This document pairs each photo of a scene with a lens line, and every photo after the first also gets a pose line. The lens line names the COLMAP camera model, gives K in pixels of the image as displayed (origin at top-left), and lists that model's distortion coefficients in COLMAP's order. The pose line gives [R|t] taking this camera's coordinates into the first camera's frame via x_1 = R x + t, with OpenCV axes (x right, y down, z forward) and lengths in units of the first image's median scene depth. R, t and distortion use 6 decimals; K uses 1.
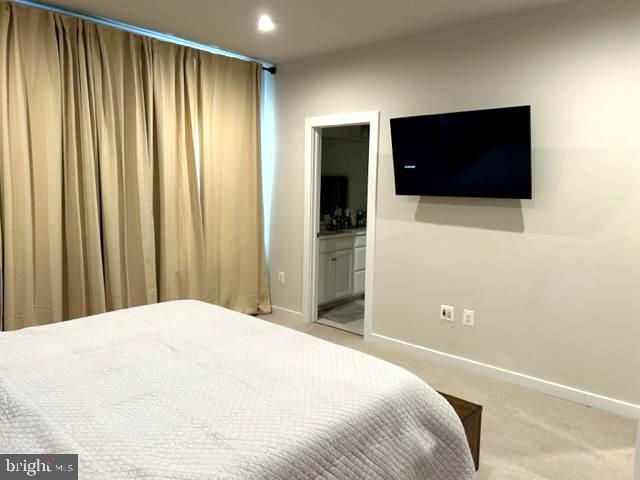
lens RADIAL K [[478.8, 0, 320.0], [0, 478.8, 239.3], [0, 0, 1]] dist [0.042041, -0.054479]
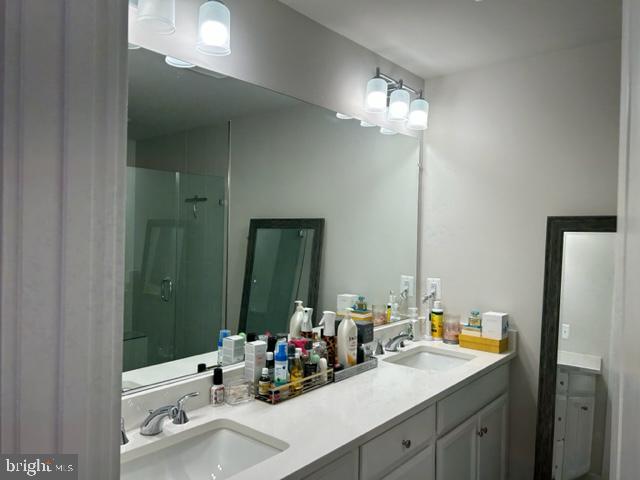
lens RADIAL K [[478.8, 0, 320.0], [0, 478.8, 240.1], [0, 0, 1]] dist [0.042041, -0.054479]
pose [[0.999438, 0.002715, 0.033409, 0.040769], [0.001143, 0.993373, -0.114926, -0.075199], [-0.033500, 0.114900, 0.992812, 0.665587]]
